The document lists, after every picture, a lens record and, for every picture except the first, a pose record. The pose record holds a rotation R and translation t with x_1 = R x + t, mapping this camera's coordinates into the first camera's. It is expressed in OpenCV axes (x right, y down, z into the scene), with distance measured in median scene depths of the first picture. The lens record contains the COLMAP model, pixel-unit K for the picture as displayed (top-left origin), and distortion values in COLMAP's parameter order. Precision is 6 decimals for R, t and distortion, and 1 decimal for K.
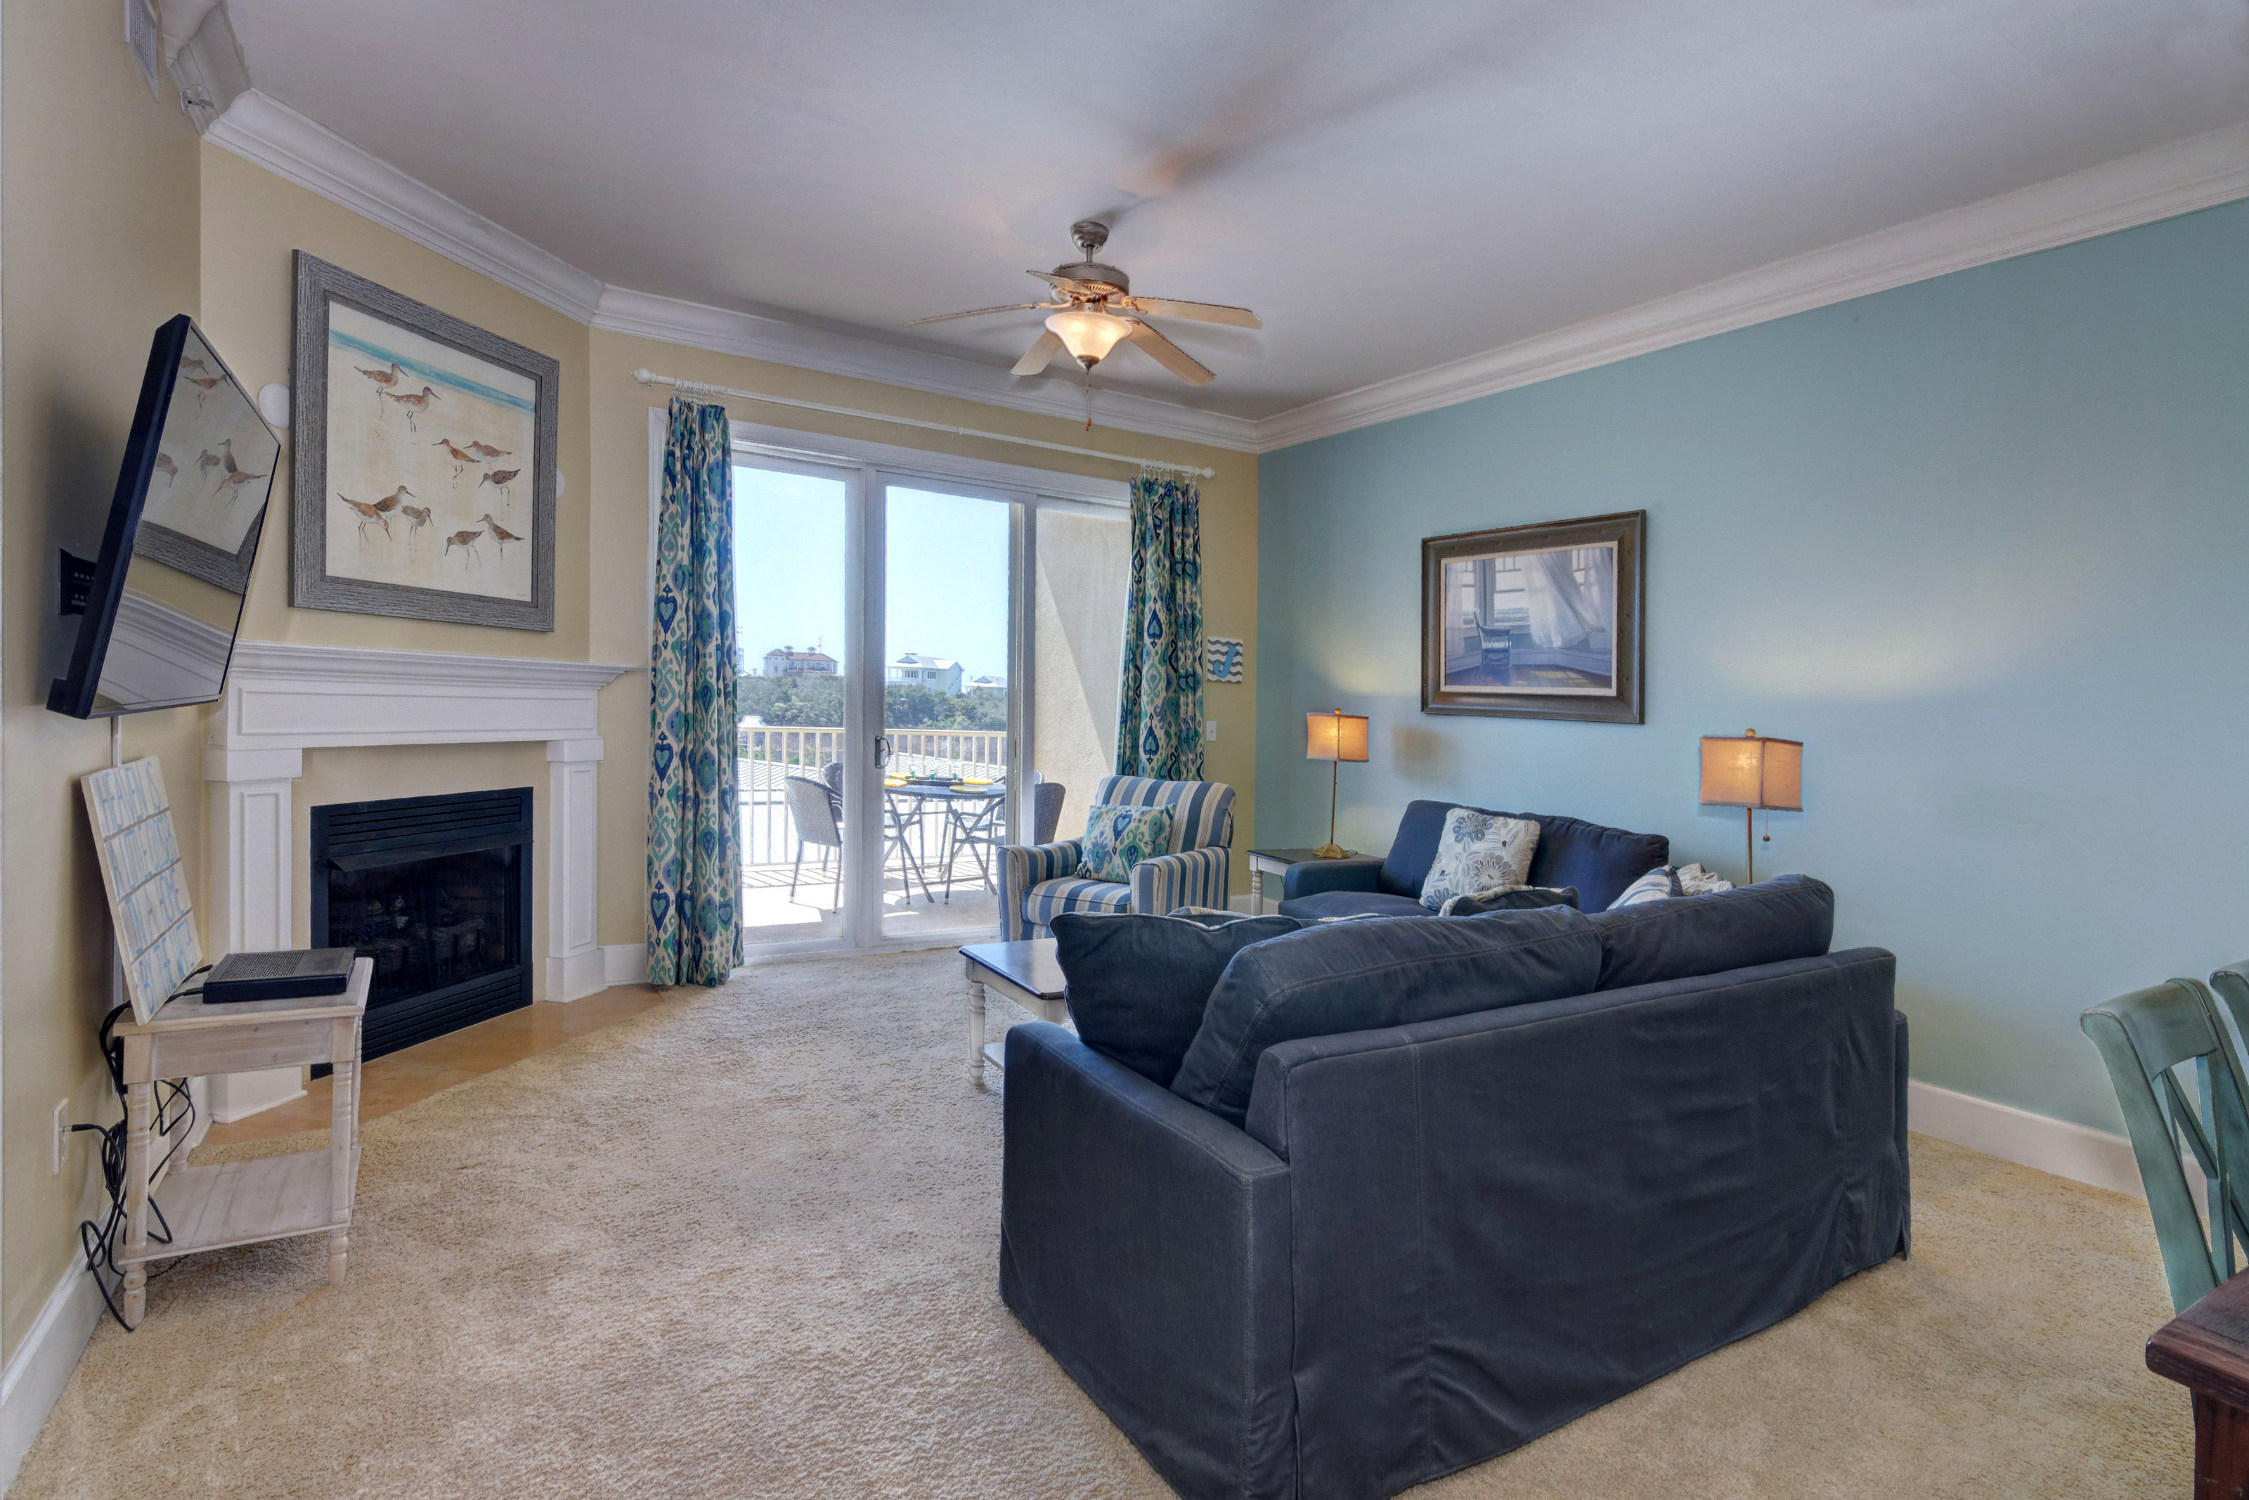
lens RADIAL K [[1085.8, 0, 1124.5], [0, 1085.8, 720.8], [0, 0, 1]] dist [0.000389, -0.000237]
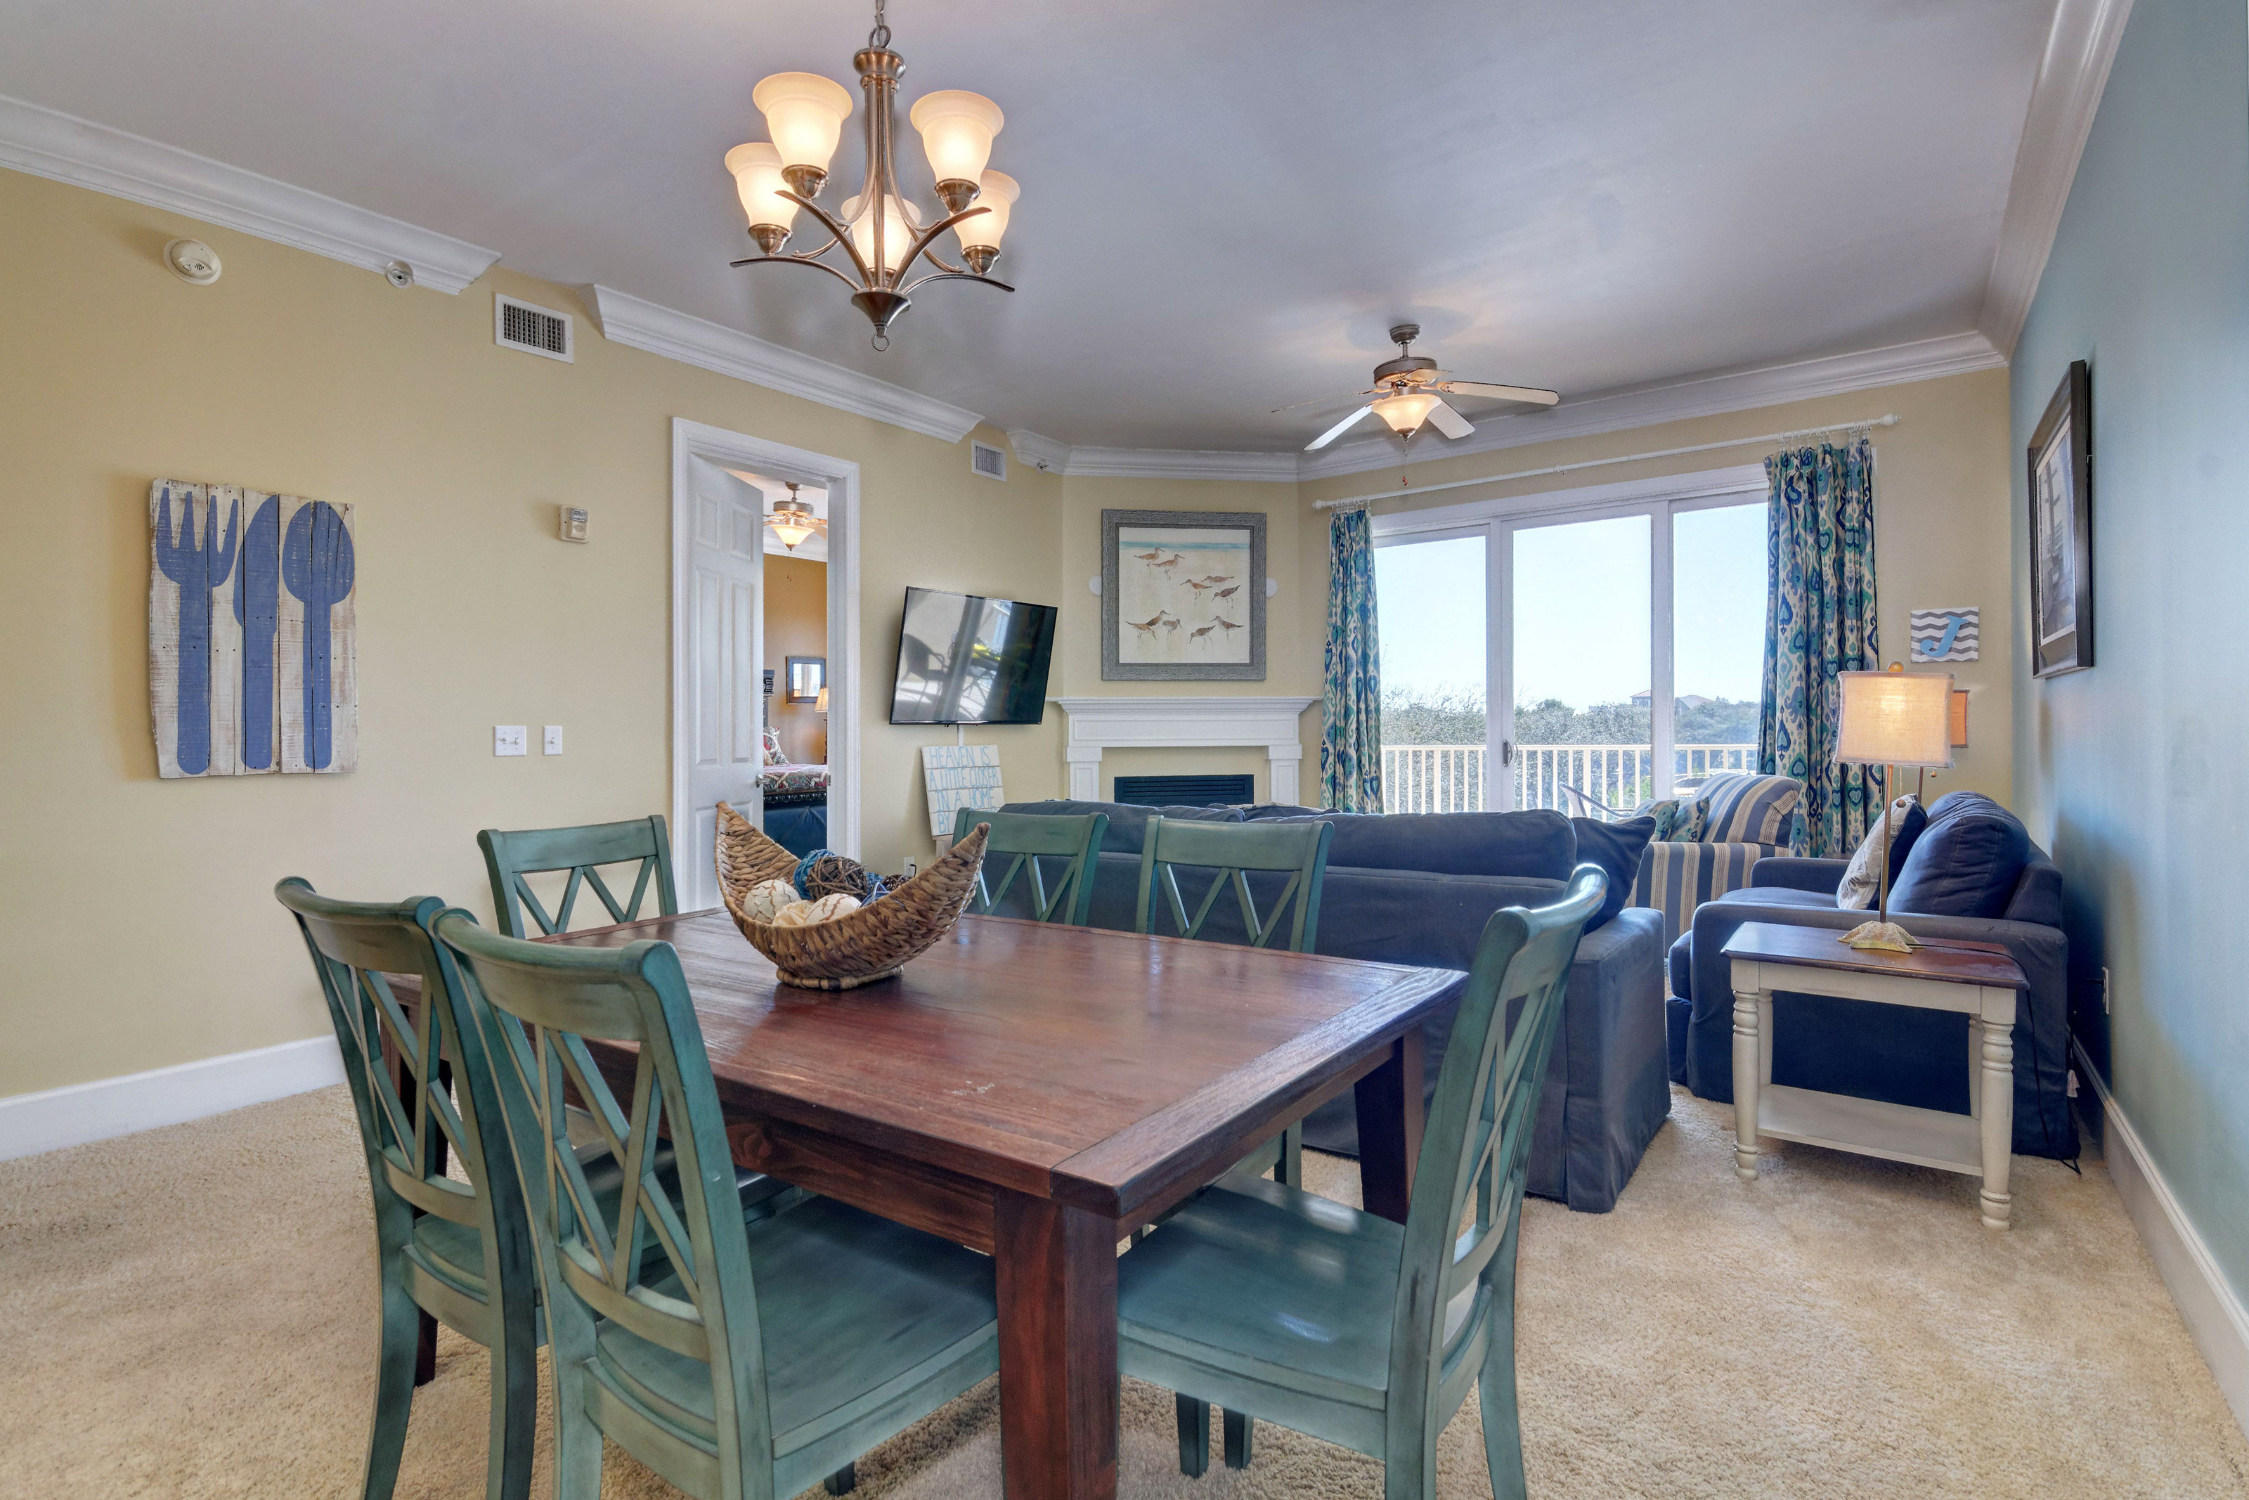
lens RADIAL K [[1078.6, 0, 1118.7], [0, 1078.6, 759.4], [0, 0, 1]] dist [-0.000088, -0.000057]
pose [[0.392055, -0.024699, -0.919610, 0.875448], [0.011150, 0.999694, -0.022096, 0.071287], [0.919874, -0.001590, 0.392211, 0.164148]]
